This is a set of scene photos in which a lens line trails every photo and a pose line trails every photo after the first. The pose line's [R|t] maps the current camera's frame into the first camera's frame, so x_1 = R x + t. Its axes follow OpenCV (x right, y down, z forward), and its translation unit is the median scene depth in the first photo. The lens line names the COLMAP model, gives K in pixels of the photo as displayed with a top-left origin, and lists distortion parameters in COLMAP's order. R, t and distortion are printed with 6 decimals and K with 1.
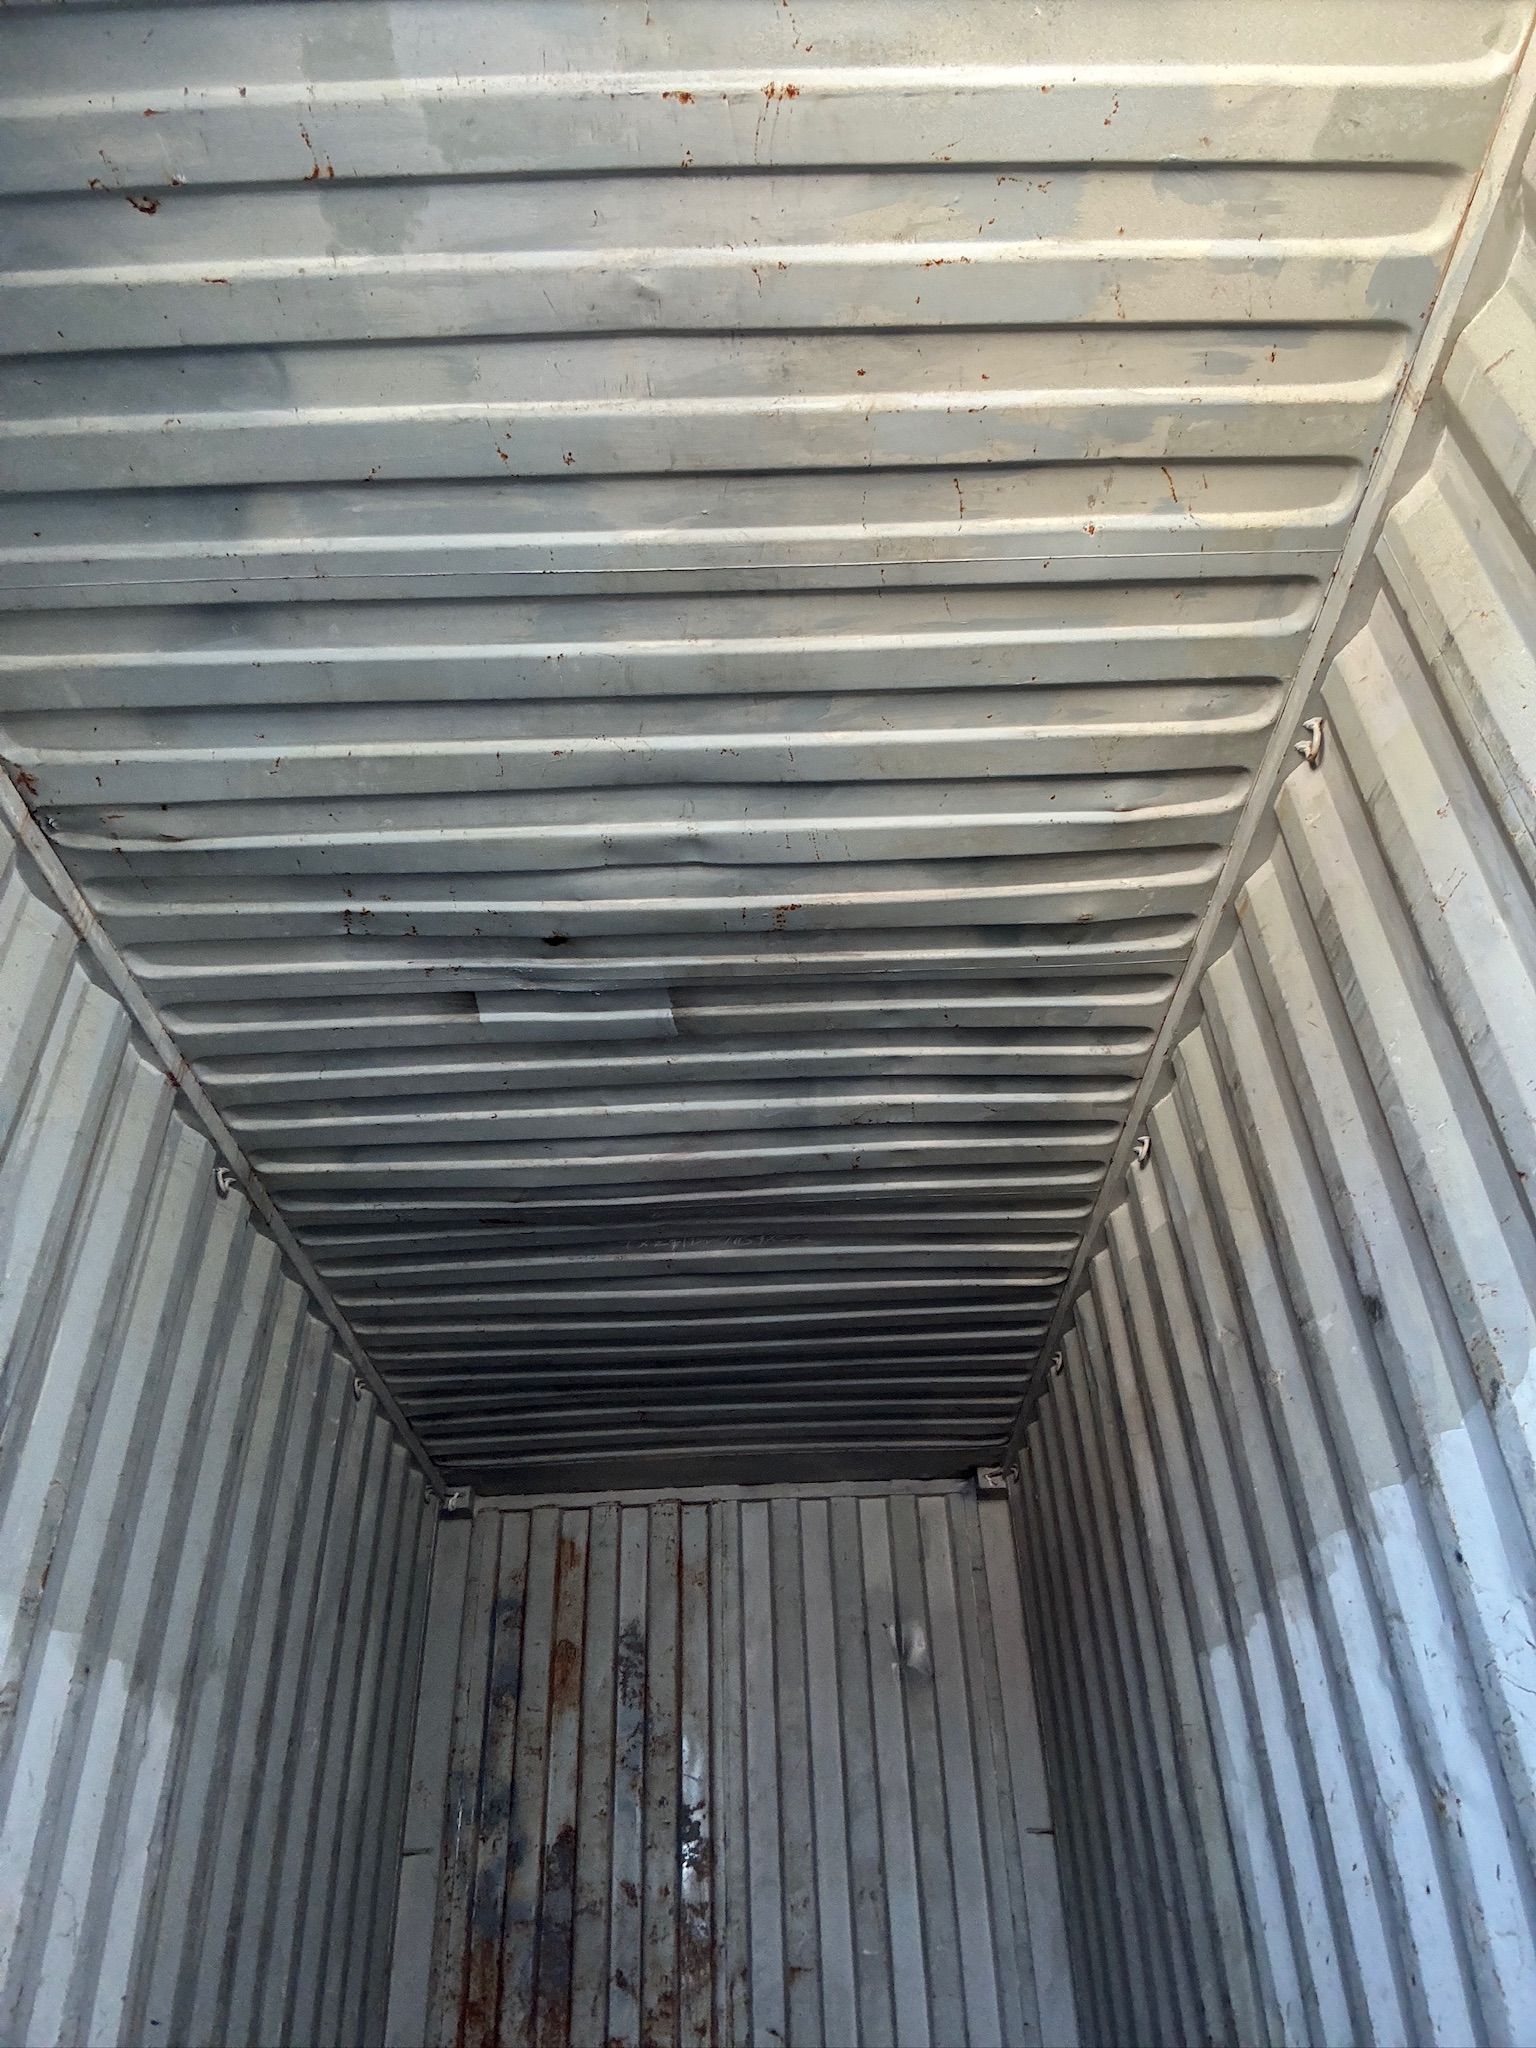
lens RADIAL K [[1392.9, 0, 759.8], [0, 1392.9, 1048.7], [0, 0, 1]] dist [0.106911, -0.150654]
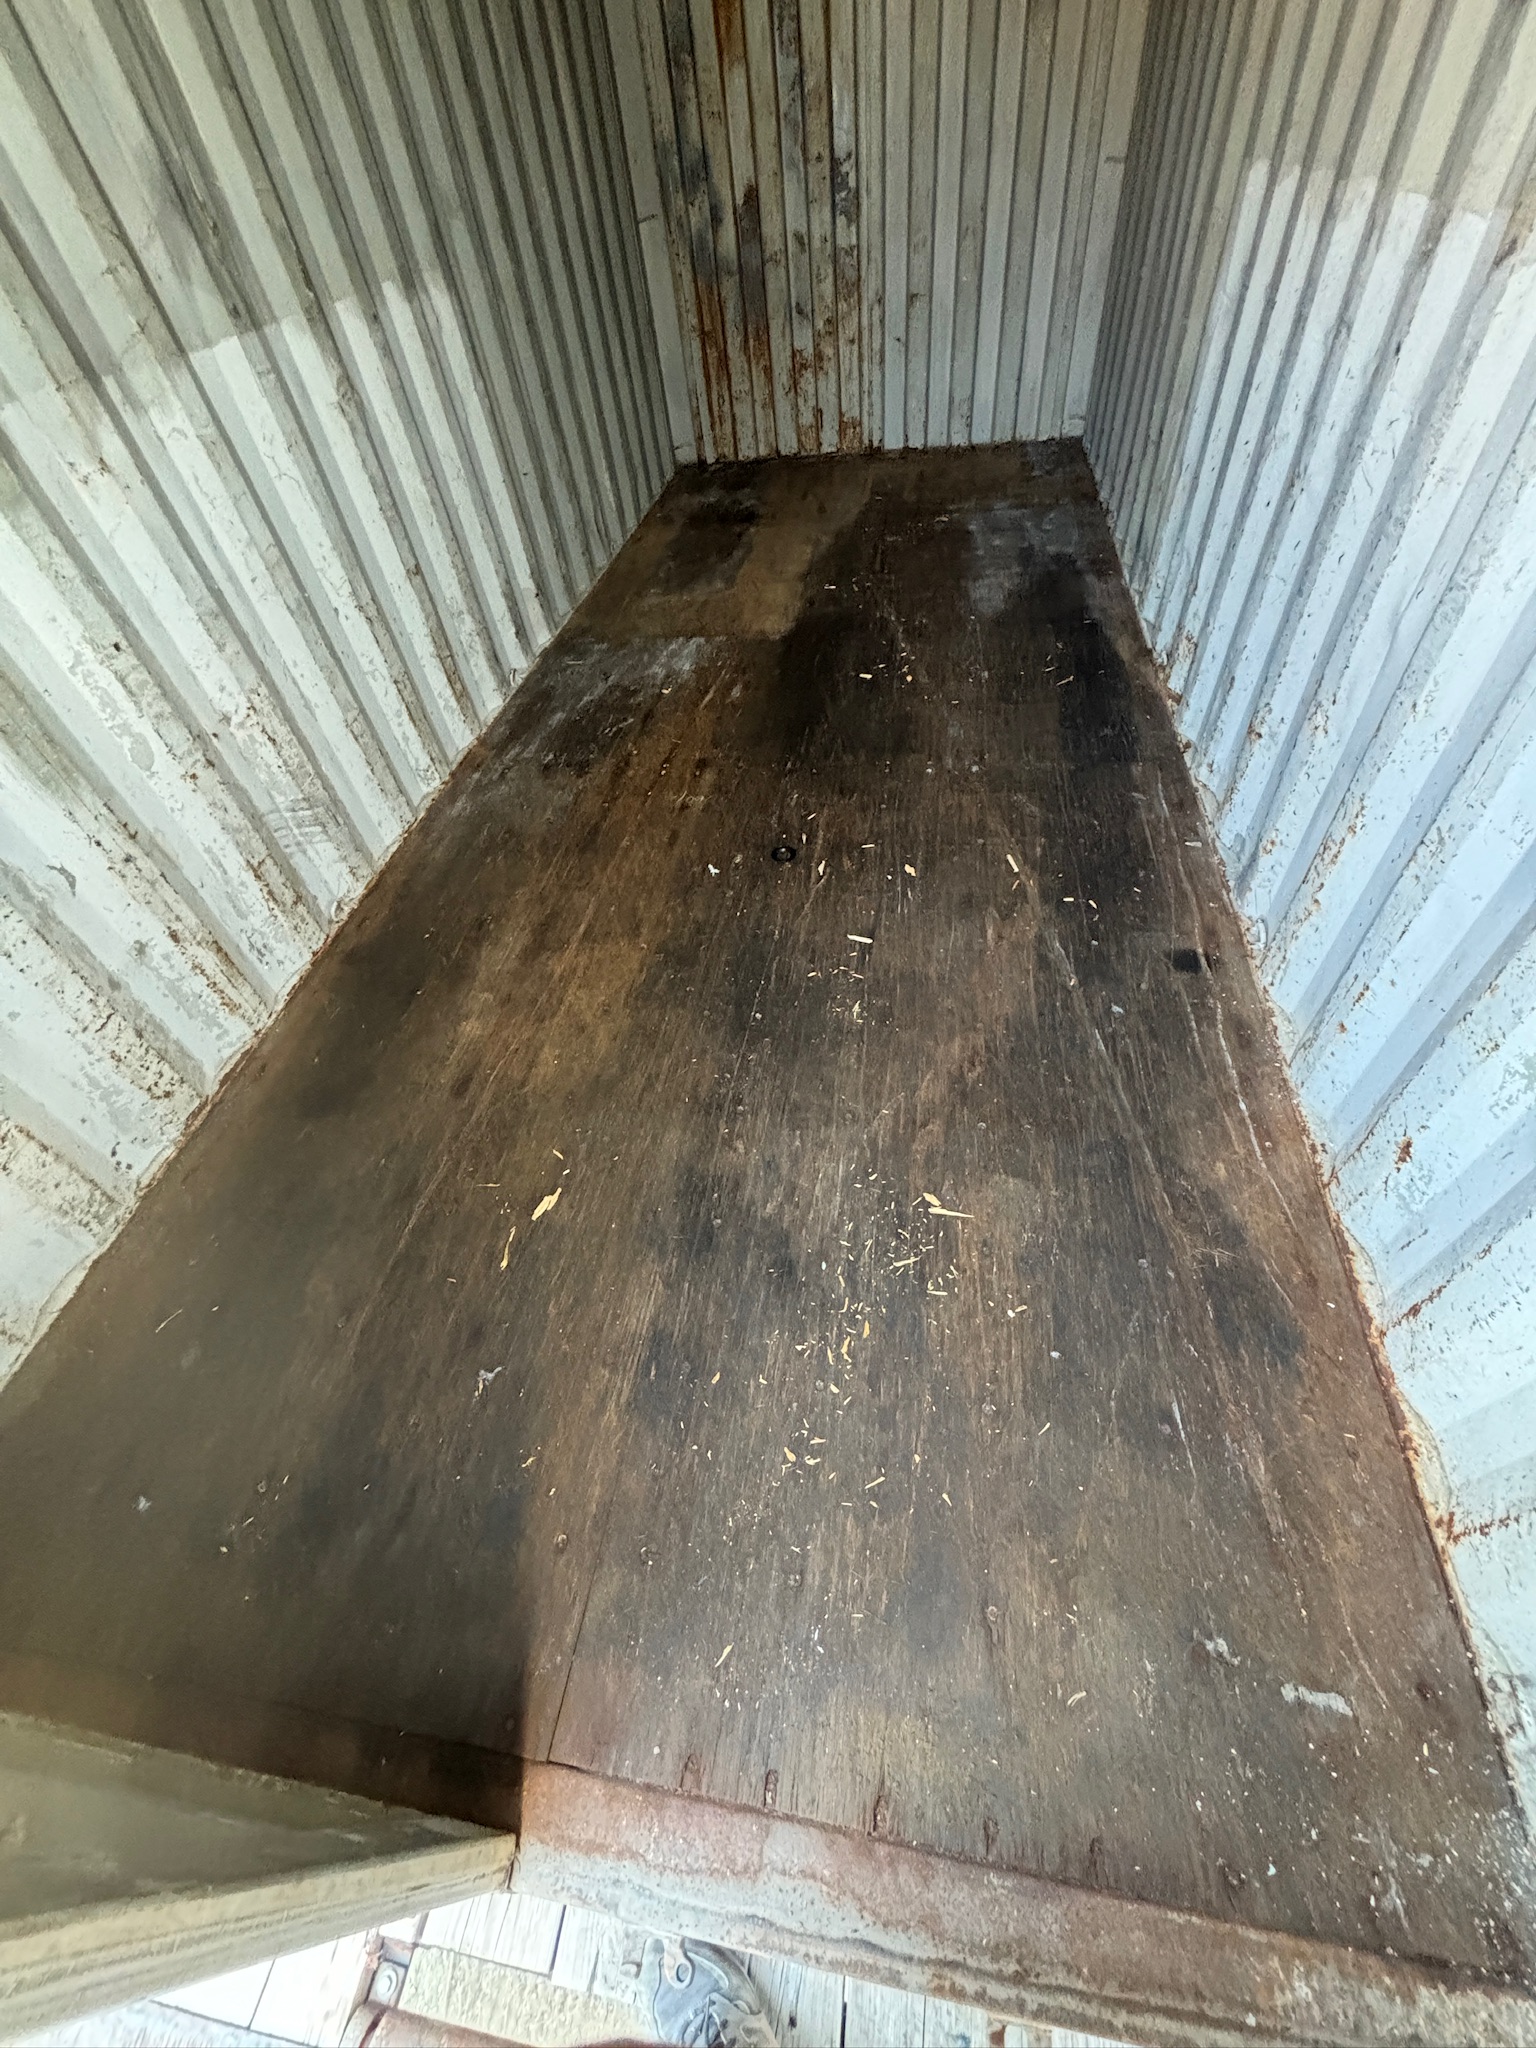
lens RADIAL K [[825.0, 0, 768.0], [0, 825.0, 1024.0], [0, 0, 1]] dist [0.000177, -0.000013]
pose [[0.986916, 0.060066, -0.149632, 0.093284], [0.143268, 0.099076, 0.984712, -0.285577], [0.073973, -0.993265, 0.089174, 0.286815]]
